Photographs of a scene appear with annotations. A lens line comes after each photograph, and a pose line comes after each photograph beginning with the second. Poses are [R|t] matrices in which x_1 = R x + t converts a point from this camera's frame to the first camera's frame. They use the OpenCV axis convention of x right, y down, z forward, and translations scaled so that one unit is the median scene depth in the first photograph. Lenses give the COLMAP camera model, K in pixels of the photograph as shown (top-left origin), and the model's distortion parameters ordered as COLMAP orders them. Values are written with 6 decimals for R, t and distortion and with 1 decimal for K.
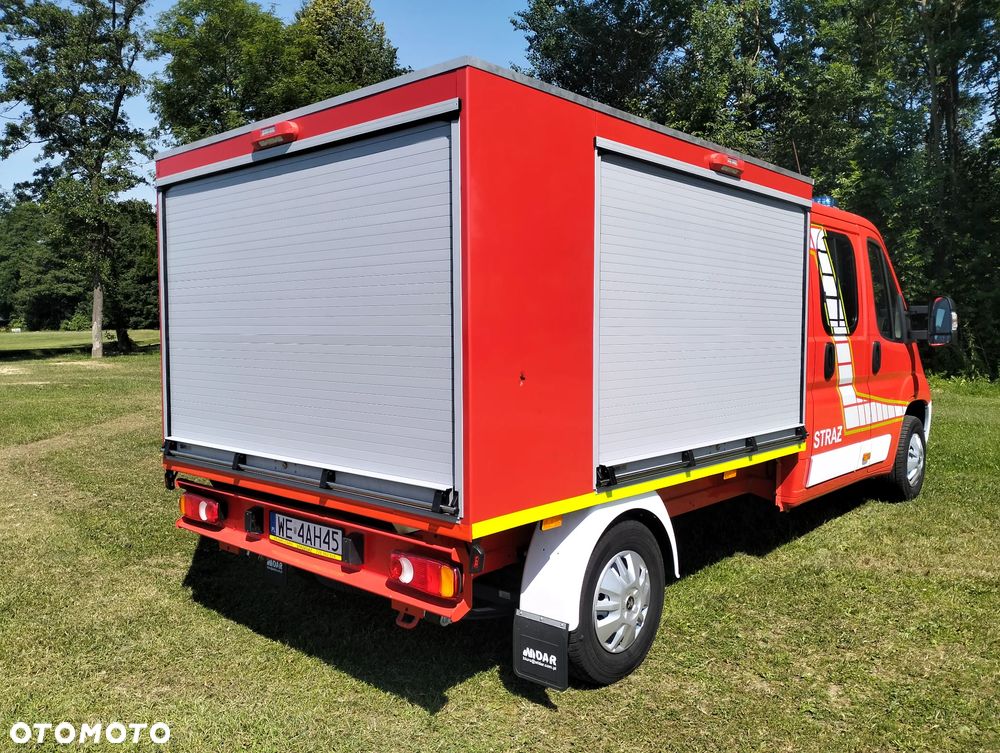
lens RADIAL K [[832.5, 0, 490.7], [0, 832.5, 378.4], [0, 0, 1]] dist [-0.001910, -0.009725]
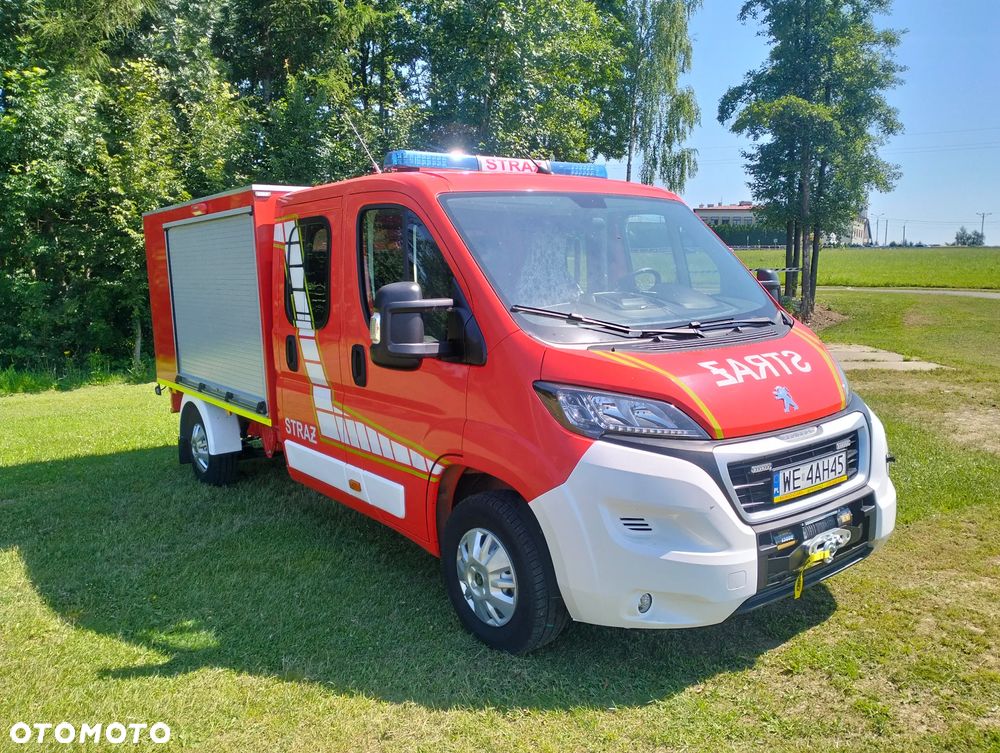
lens RADIAL K [[786.4, 0, 569.2], [0, 786.4, 369.5], [0, 0, 1]] dist [0.009727, -0.043529]
pose [[-0.111216, 0.137777, -0.984199, 1.301296], [-0.033247, 0.989273, 0.142244, -0.147842], [0.993240, 0.048541, -0.105442, 1.431275]]
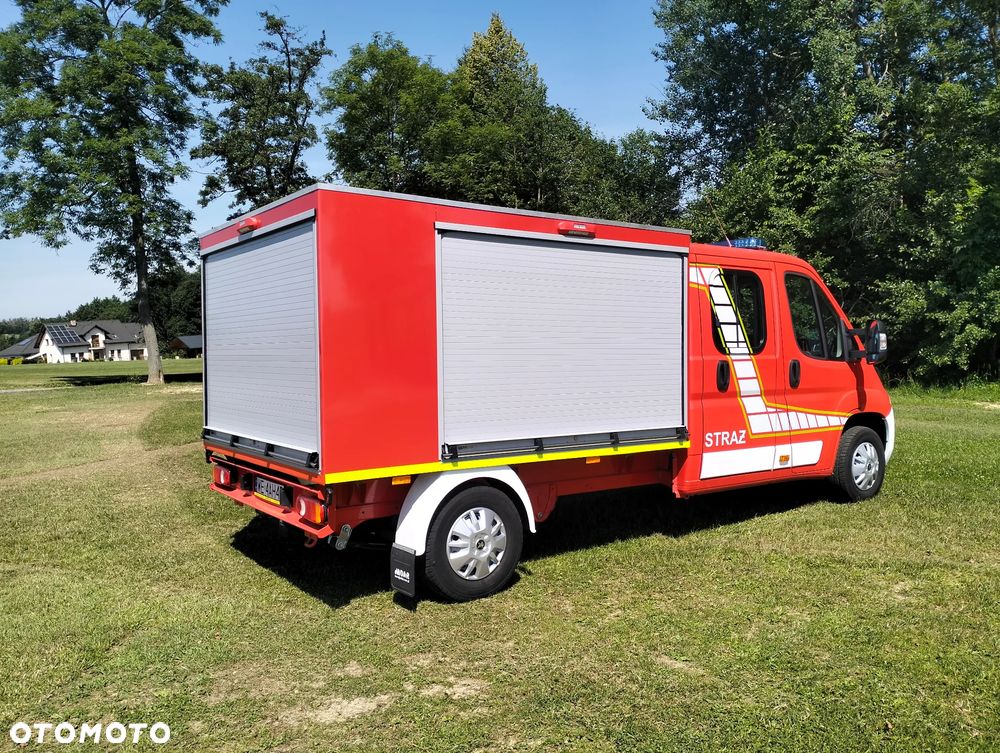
lens RADIAL K [[828.6, 0, 500.0], [0, 828.6, 376.5], [0, 0, 1]] dist [0.076063, -0.150568]
pose [[0.978157, 0.000317, -0.207867, 0.340390], [-0.006588, 0.999544, -0.029475, 0.018220], [0.207763, 0.030201, 0.977713, -0.261483]]
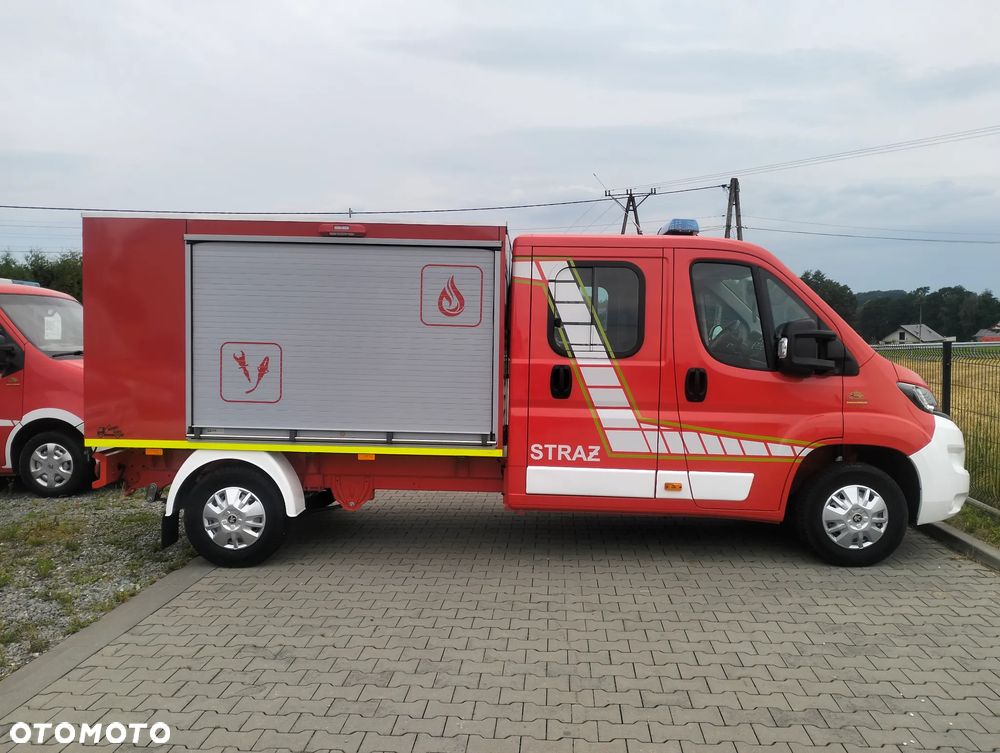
lens RADIAL K [[838.9, 0, 500.0], [0, 838.9, 376.5], [0, 0, 1]] dist [0.061609, -0.121939]
pose [[0.646184, 0.050402, -0.761516, 1.187557], [-0.064737, 0.997841, 0.011111, -0.035282], [0.760431, 0.042118, 0.648051, 0.230203]]
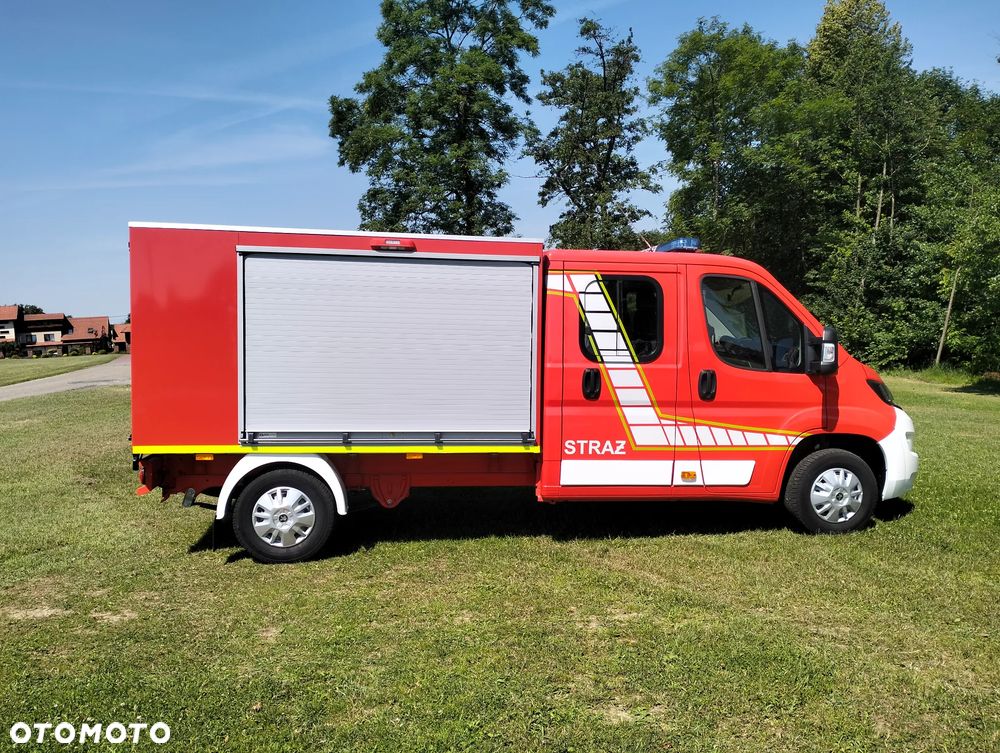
lens RADIAL K [[828.6, 0, 500.0], [0, 828.6, 376.5], [0, 0, 1]] dist [0.076063, -0.150568]
pose [[0.765459, 0.041016, -0.642176, 1.075679], [-0.052717, 0.998609, 0.000944, -0.025840], [0.641321, 0.033131, 0.766557, -0.006156]]
